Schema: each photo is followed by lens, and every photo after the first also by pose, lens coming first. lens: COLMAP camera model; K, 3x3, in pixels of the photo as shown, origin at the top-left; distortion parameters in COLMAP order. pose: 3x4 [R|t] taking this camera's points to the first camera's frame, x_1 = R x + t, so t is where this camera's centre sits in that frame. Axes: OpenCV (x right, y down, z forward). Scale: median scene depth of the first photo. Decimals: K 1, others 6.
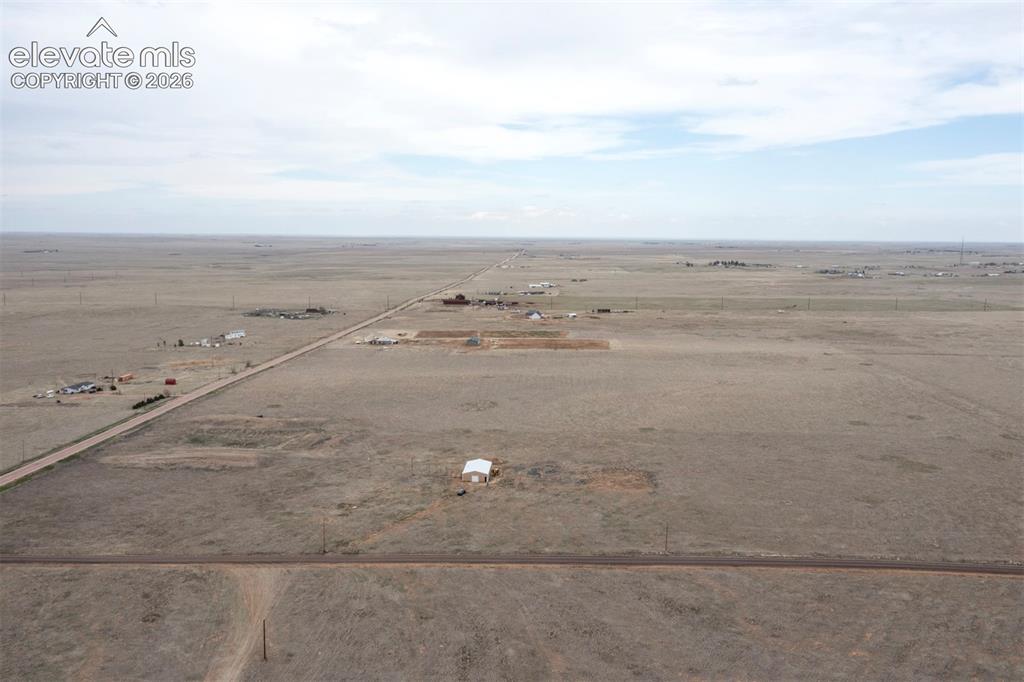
lens RADIAL K [[813.2, 0, 511.0], [0, 813.2, 342.7], [0, 0, 1]] dist [0.006000, 0.015564]
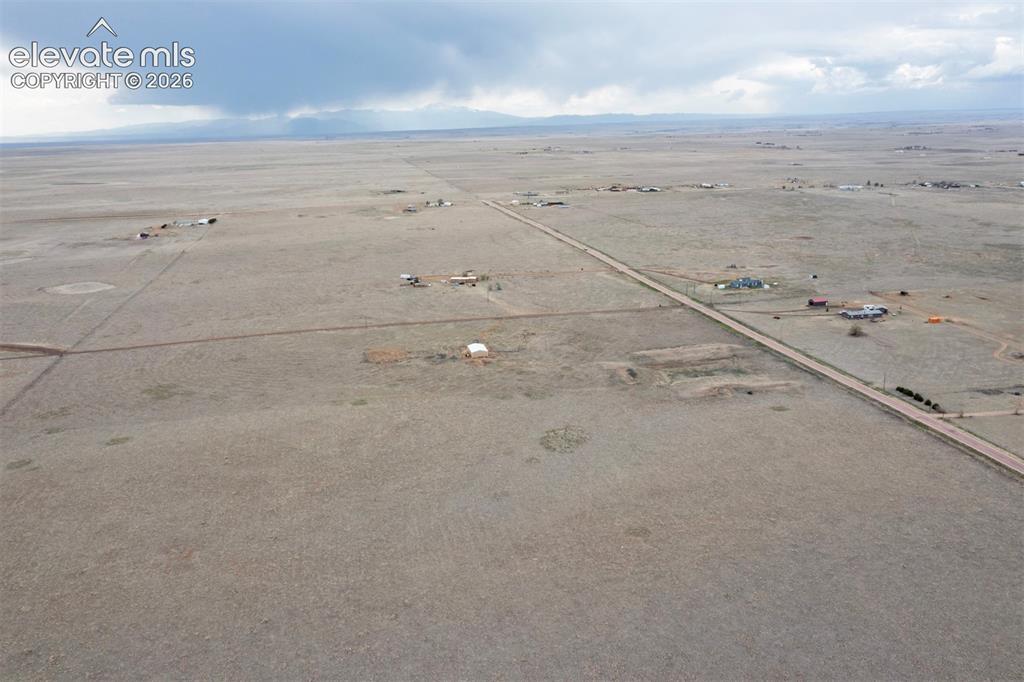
lens RADIAL K [[813.2, 0, 509.2], [0, 813.2, 343.0], [0, 0, 1]] dist [0.006000, 0.015564]
pose [[-0.962729, 0.083104, -0.257385, 0.337994], [-0.023304, 0.922599, 0.385055, -0.514019], [0.269463, 0.376702, -0.886276, 2.697169]]
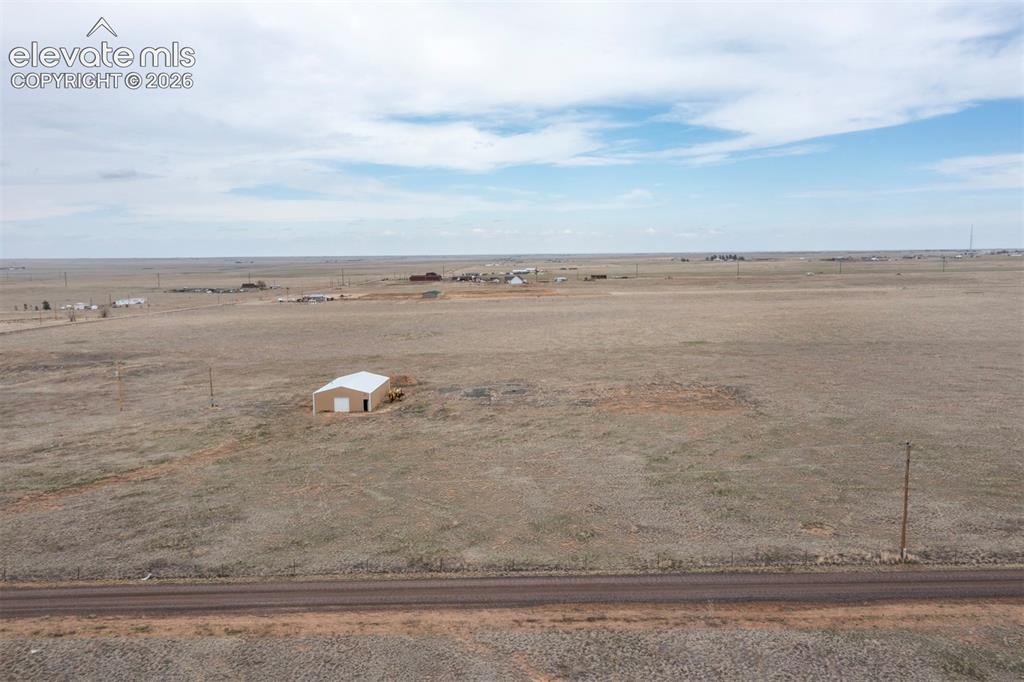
lens RADIAL K [[813.2, 0, 512.7], [0, 813.2, 338.4], [0, 0, 1]] dist [0.006000, 0.015564]
pose [[0.999667, -0.022076, 0.013359, 0.048103], [0.022434, 0.999376, -0.027274, 0.160223], [-0.012749, 0.027564, 0.999539, 0.612111]]
